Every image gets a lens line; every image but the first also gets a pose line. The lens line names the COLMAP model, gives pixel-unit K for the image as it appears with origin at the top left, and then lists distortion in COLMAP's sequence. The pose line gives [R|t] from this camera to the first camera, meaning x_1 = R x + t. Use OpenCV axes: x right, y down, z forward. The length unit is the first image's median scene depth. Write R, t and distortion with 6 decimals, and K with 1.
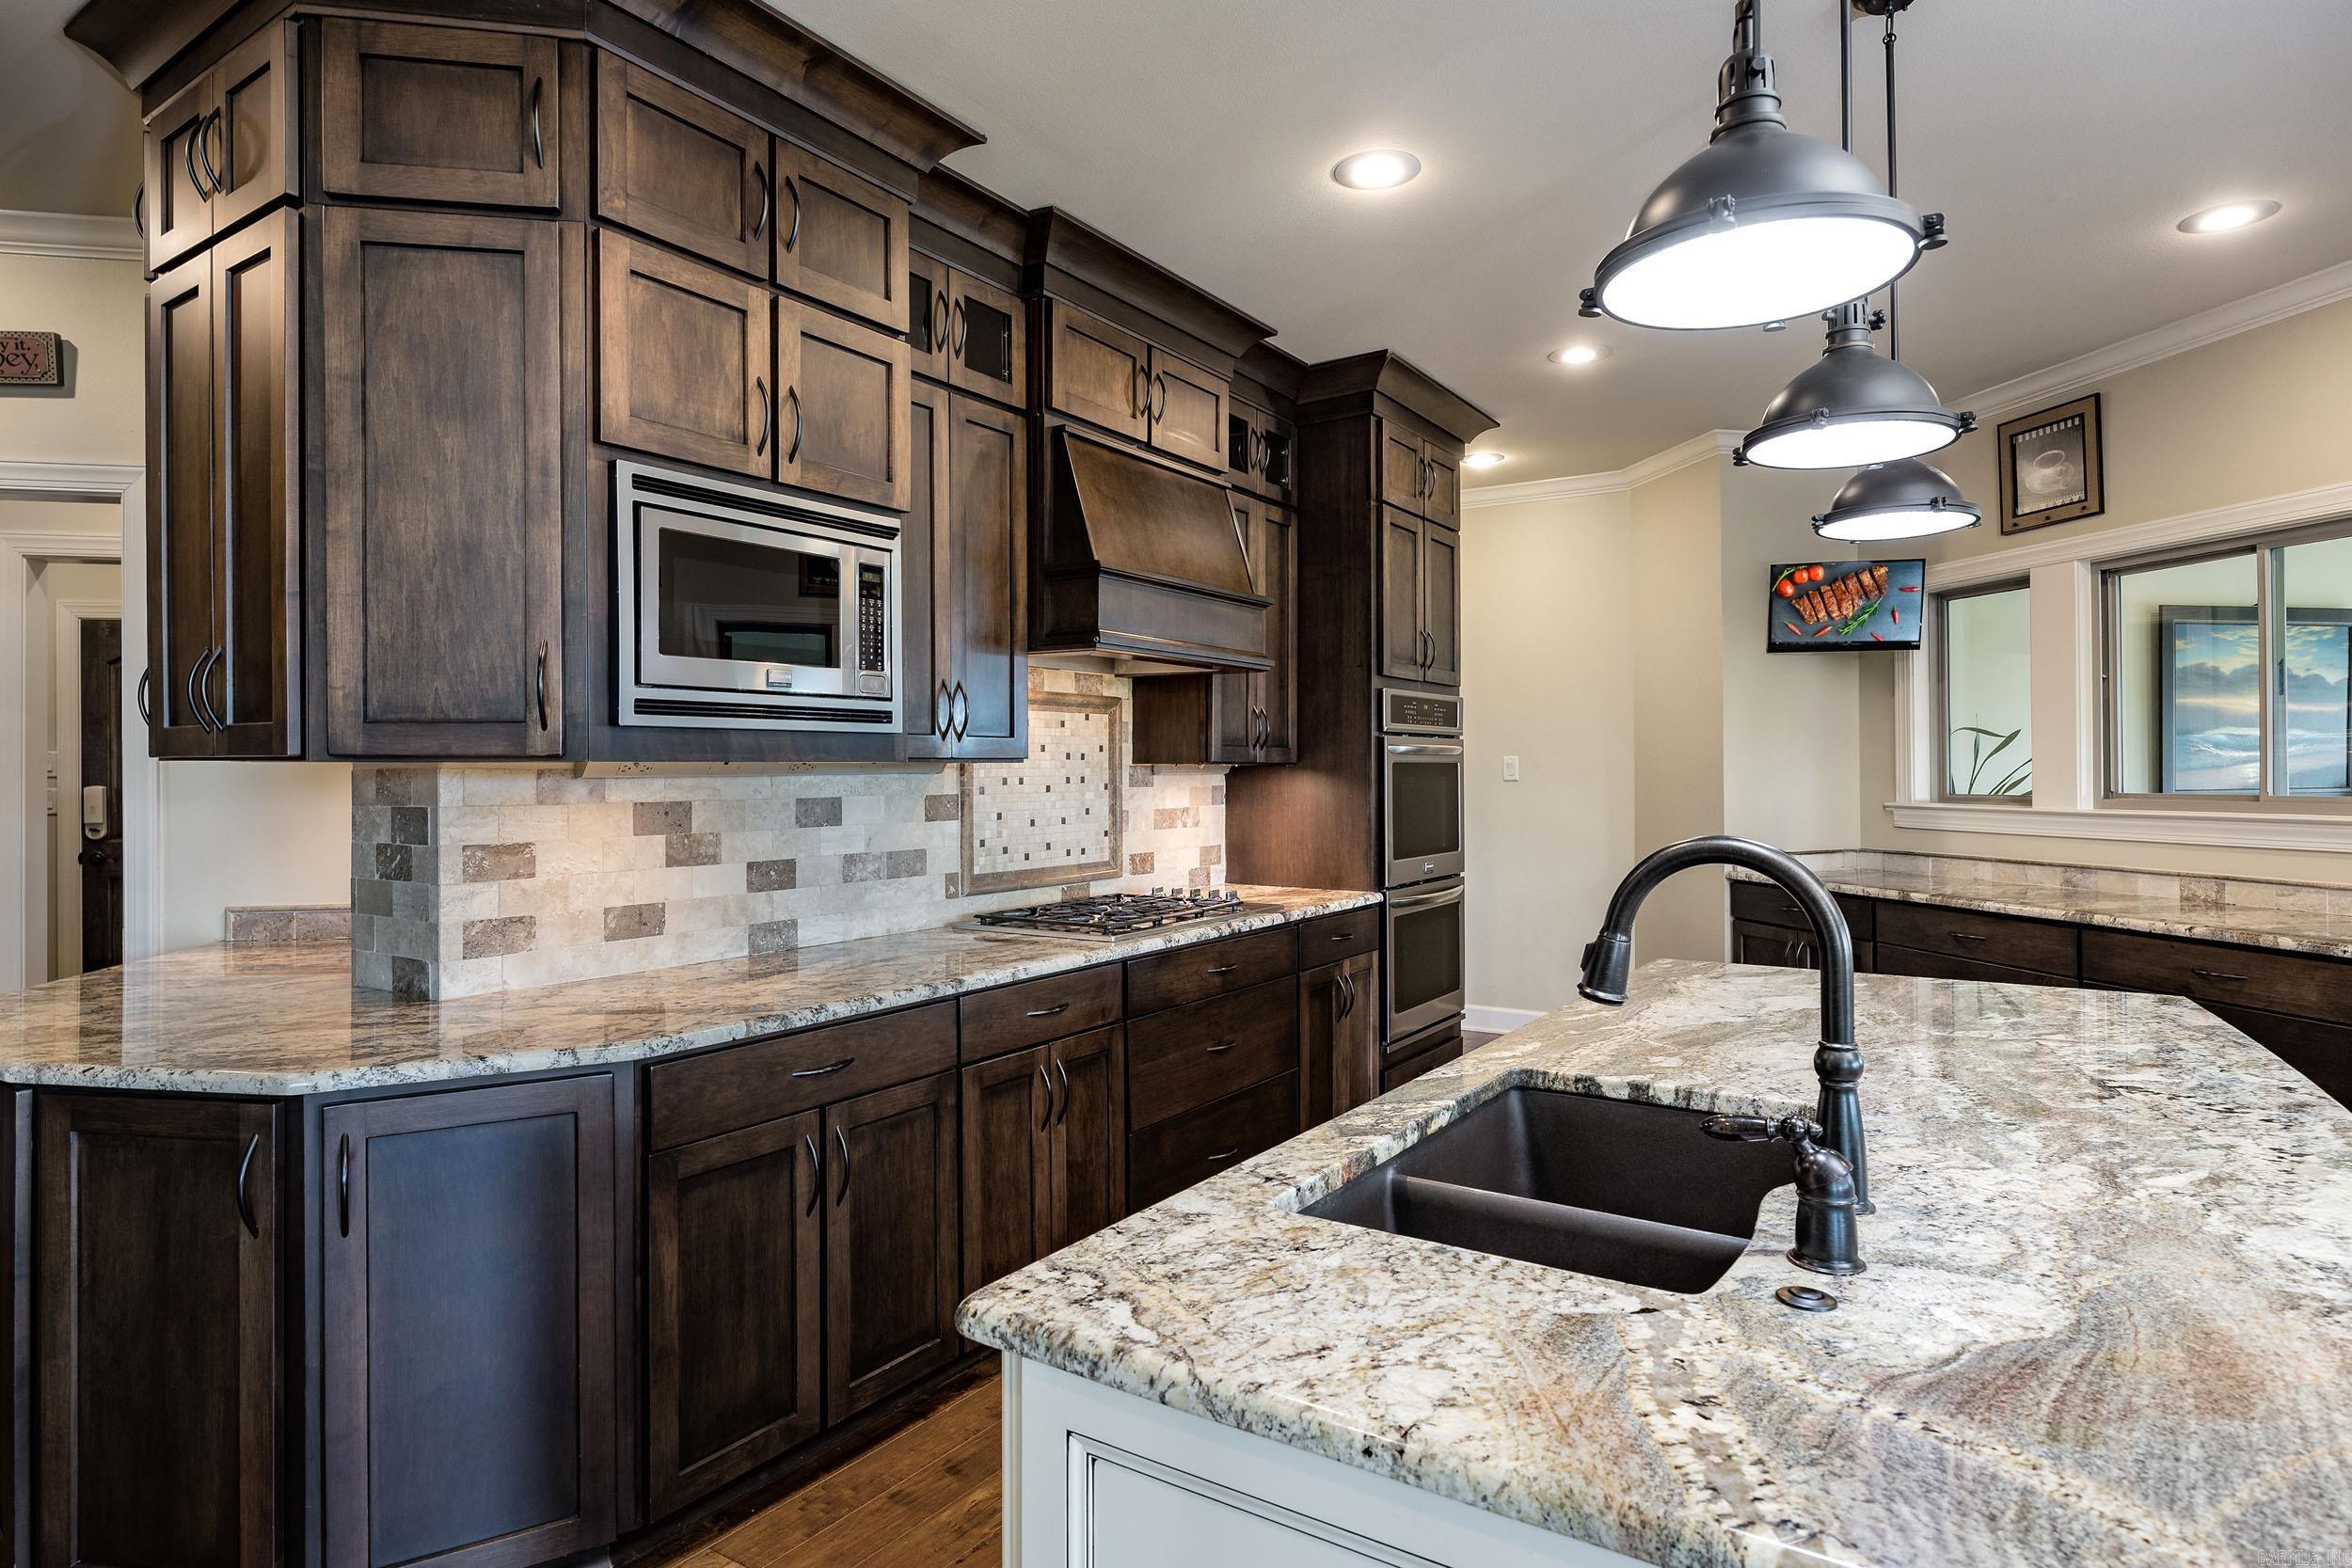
lens RADIAL K [[1296.1, 0, 1166.8], [0, 1296.1, 778.5], [0, 0, 1]] dist [-0.008502, -0.001189]
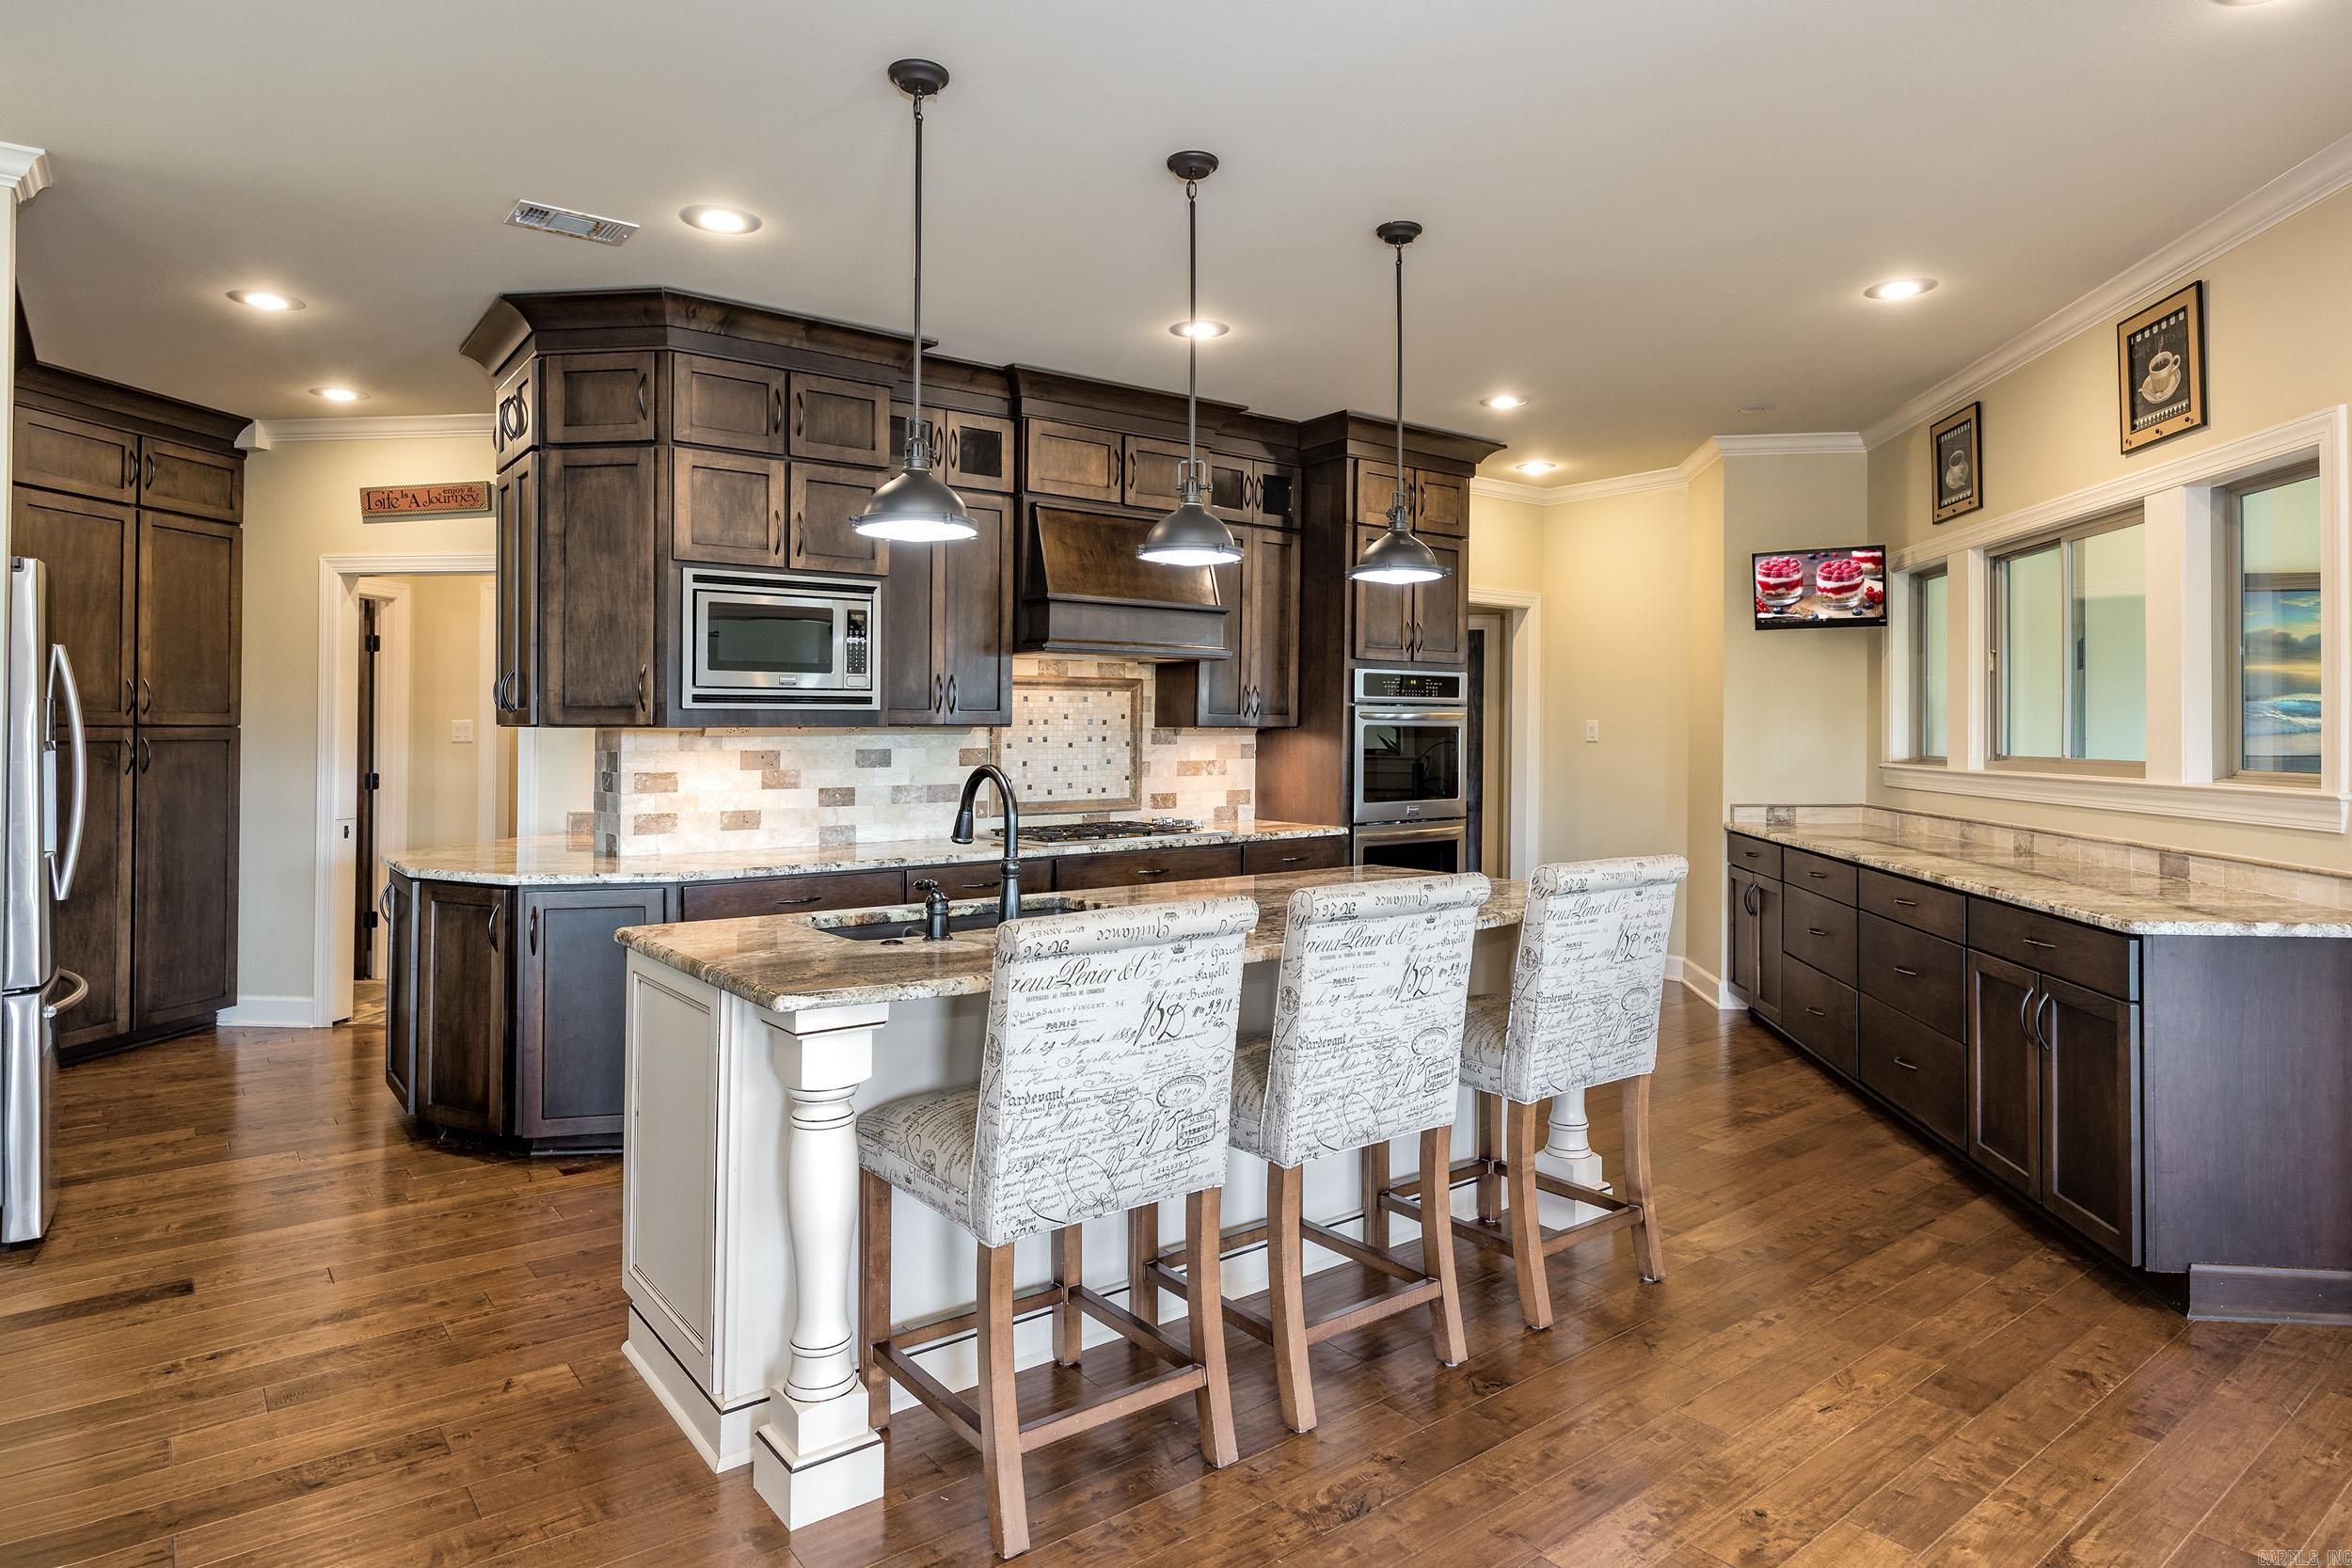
lens RADIAL K [[1296.1, 0, 1213.8], [0, 1296.1, 726.3], [0, 0, 1]] dist [-0.008502, -0.001189]
pose [[0.958200, 0.002690, -0.286087, 0.638132], [-0.004980, 0.999961, -0.007279, -0.004174], [0.286056, 0.008399, 0.958176, -0.436266]]
